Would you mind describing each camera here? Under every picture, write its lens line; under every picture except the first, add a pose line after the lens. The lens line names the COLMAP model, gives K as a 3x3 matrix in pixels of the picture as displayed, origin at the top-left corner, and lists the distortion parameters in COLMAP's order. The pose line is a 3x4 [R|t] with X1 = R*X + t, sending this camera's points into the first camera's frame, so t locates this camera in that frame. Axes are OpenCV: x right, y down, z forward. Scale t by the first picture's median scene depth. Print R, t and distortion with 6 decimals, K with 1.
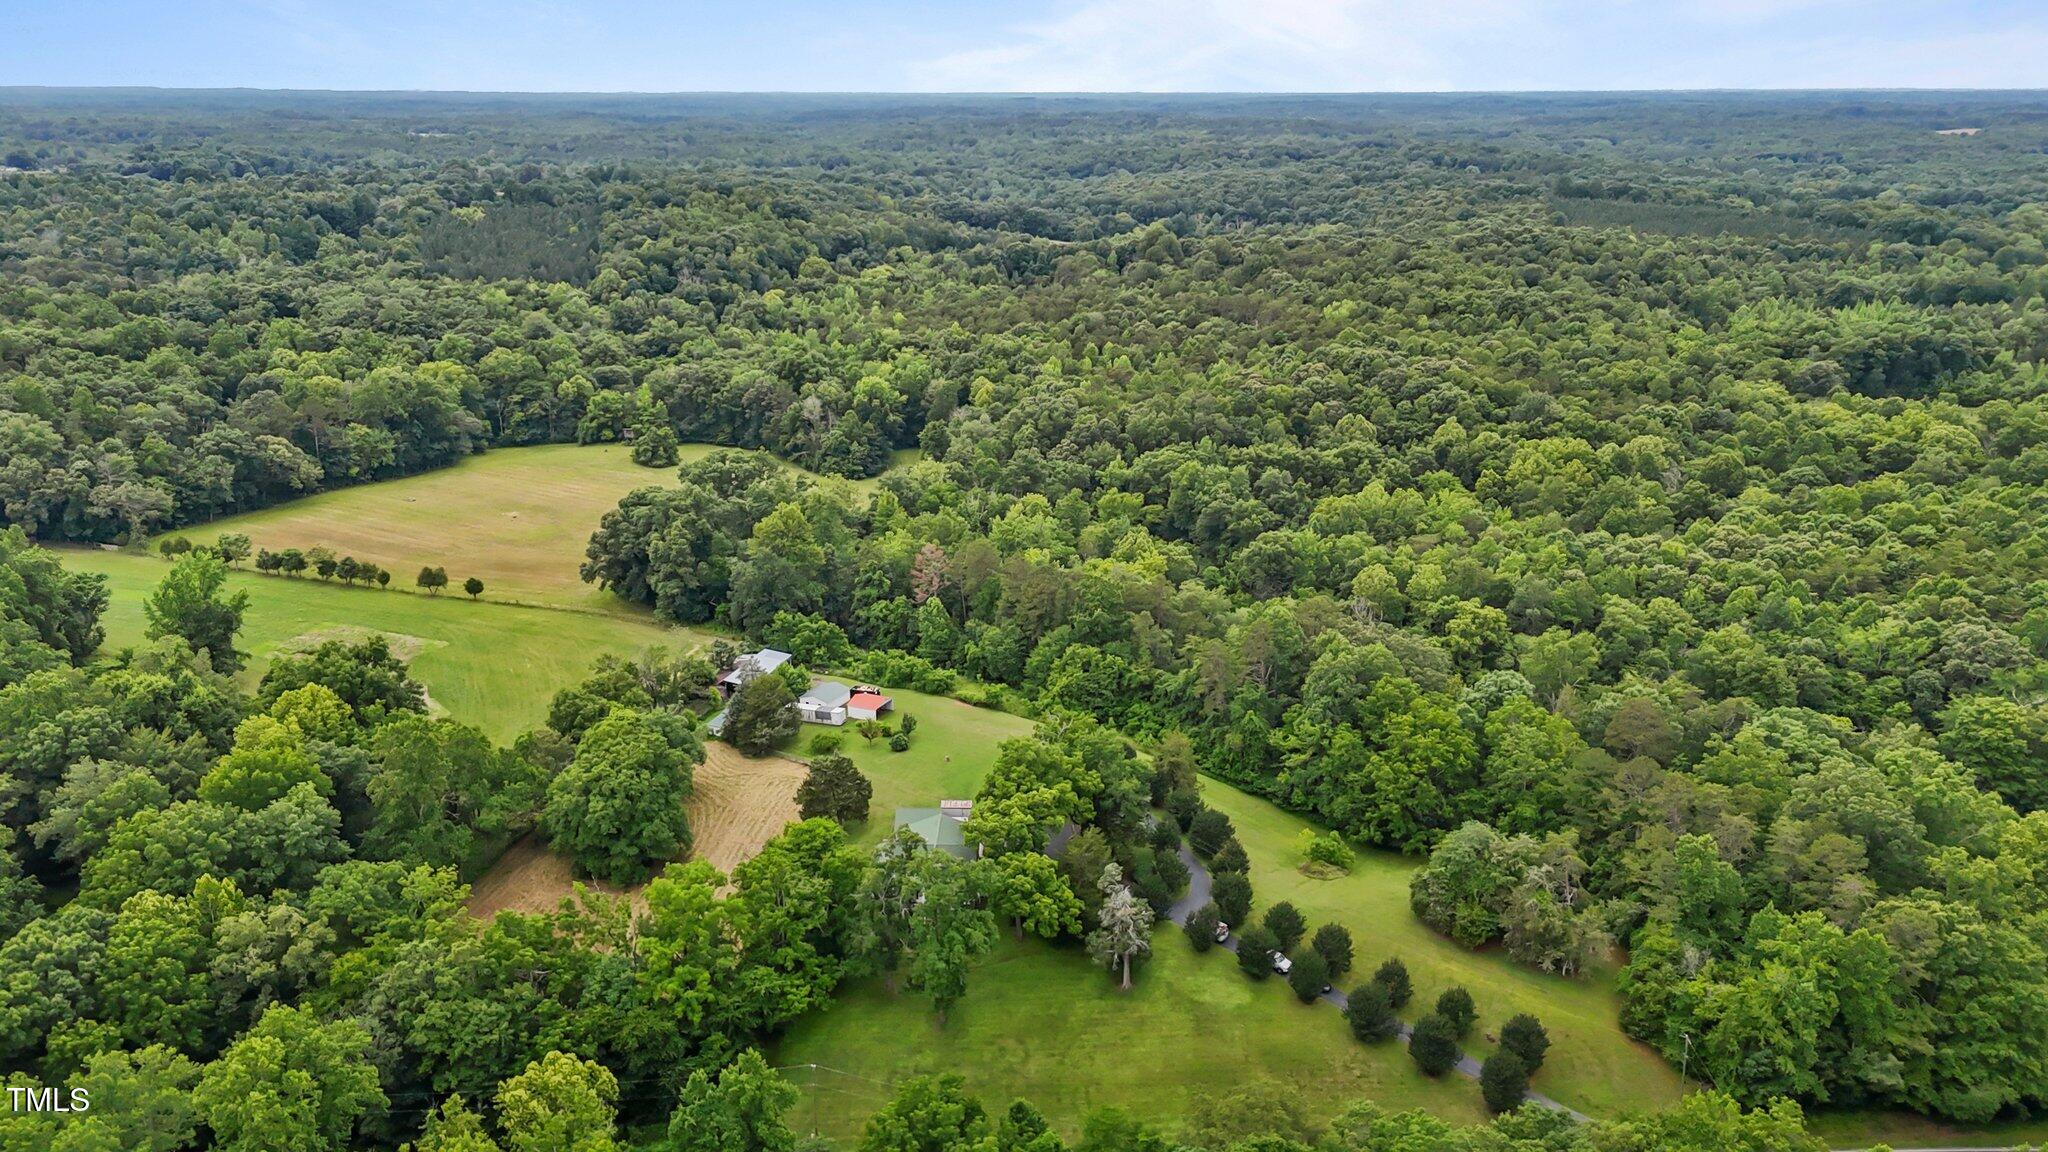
lens RADIAL K [[1460.9, 0, 1024.0], [0, 1460.9, 576.0], [0, 0, 1]] dist [0.003152, -0.002798]
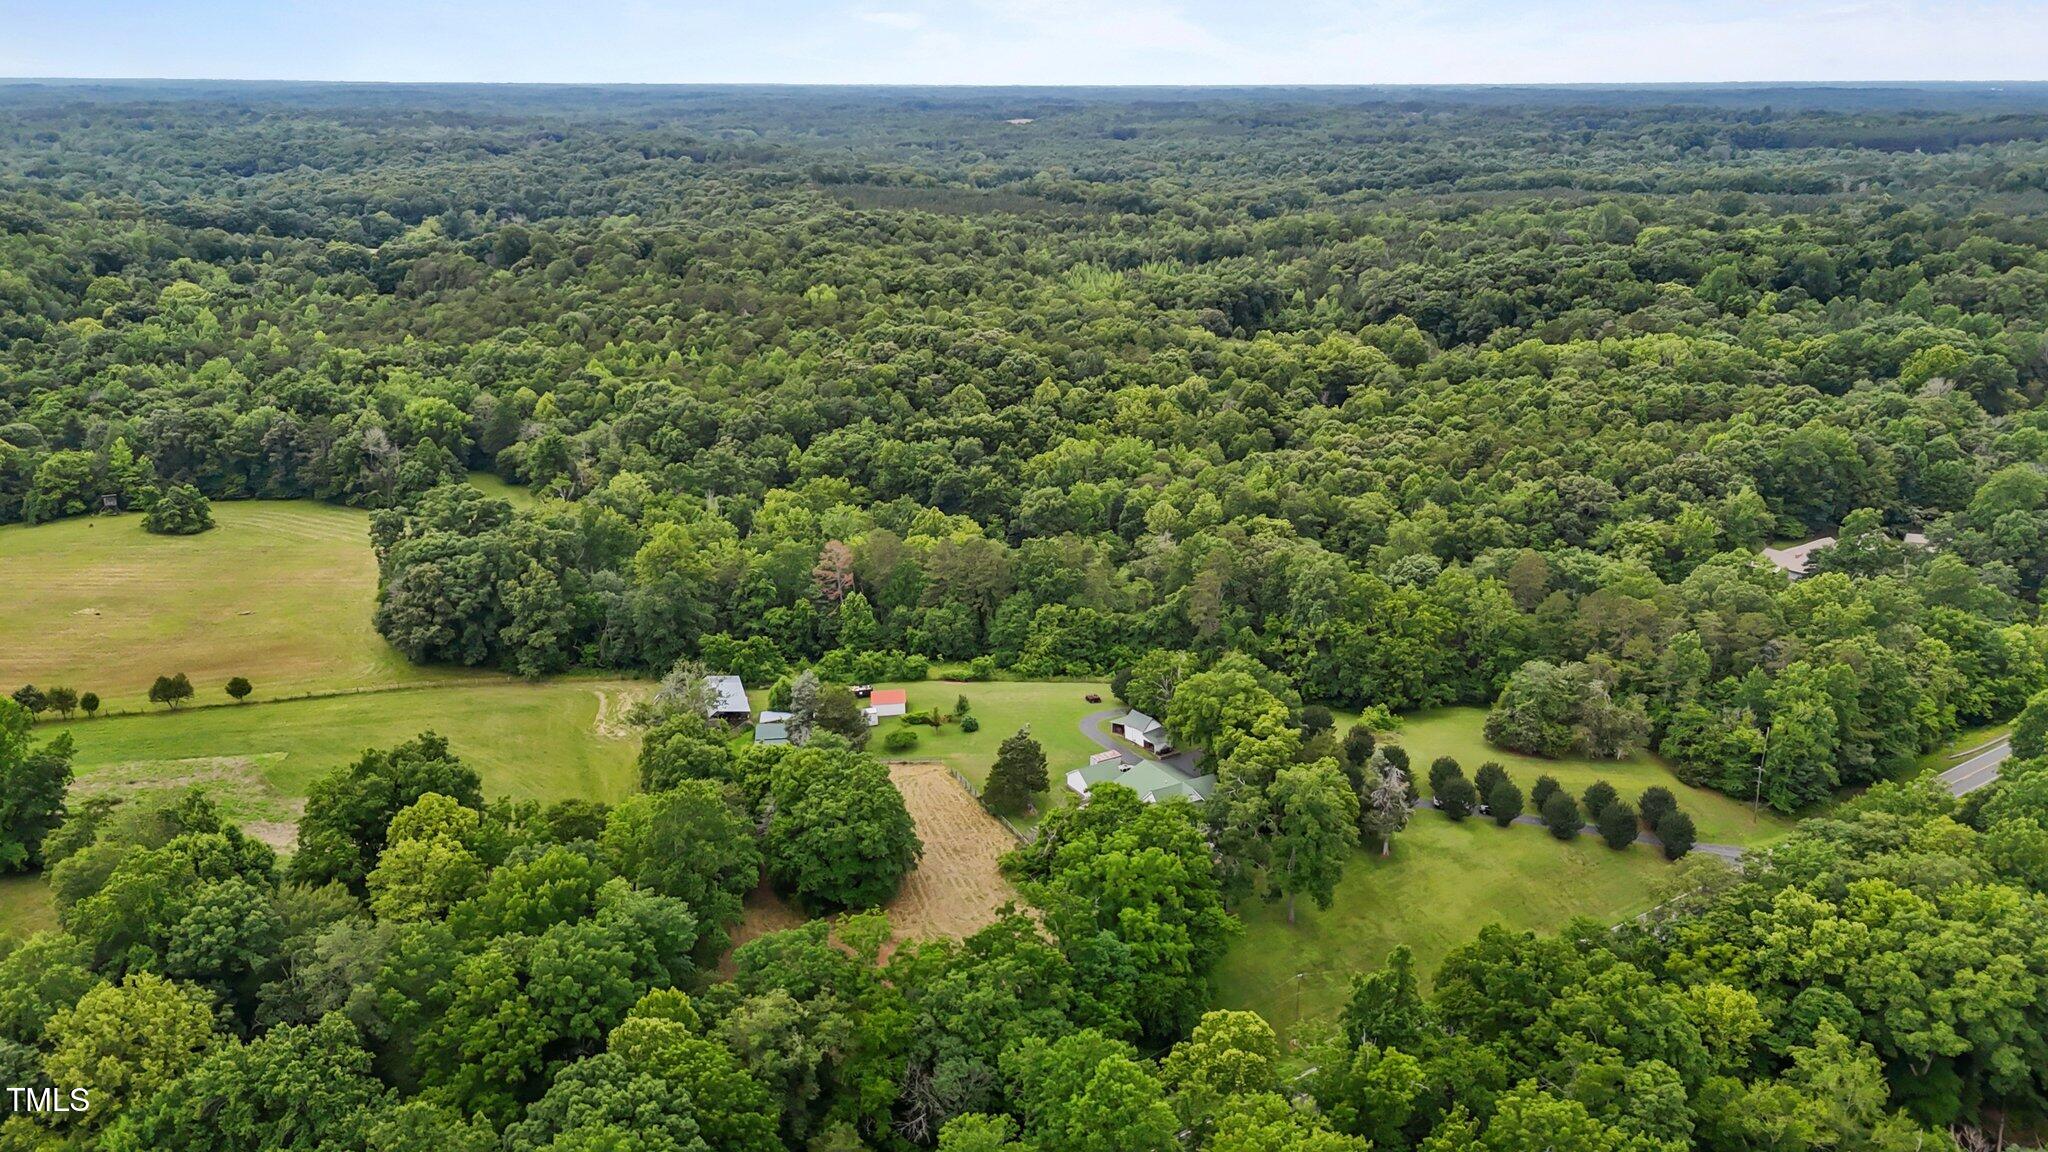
lens RADIAL K [[1454.5, 0, 1024.0], [0, 1454.5, 576.0], [0, 0, 1]] dist [-0.000927, -0.003118]
pose [[0.840888, -0.165281, 0.515353, -0.360210], [0.162016, 0.985434, 0.051685, -0.021576], [-0.516389, 0.040034, 0.855418, 0.070835]]
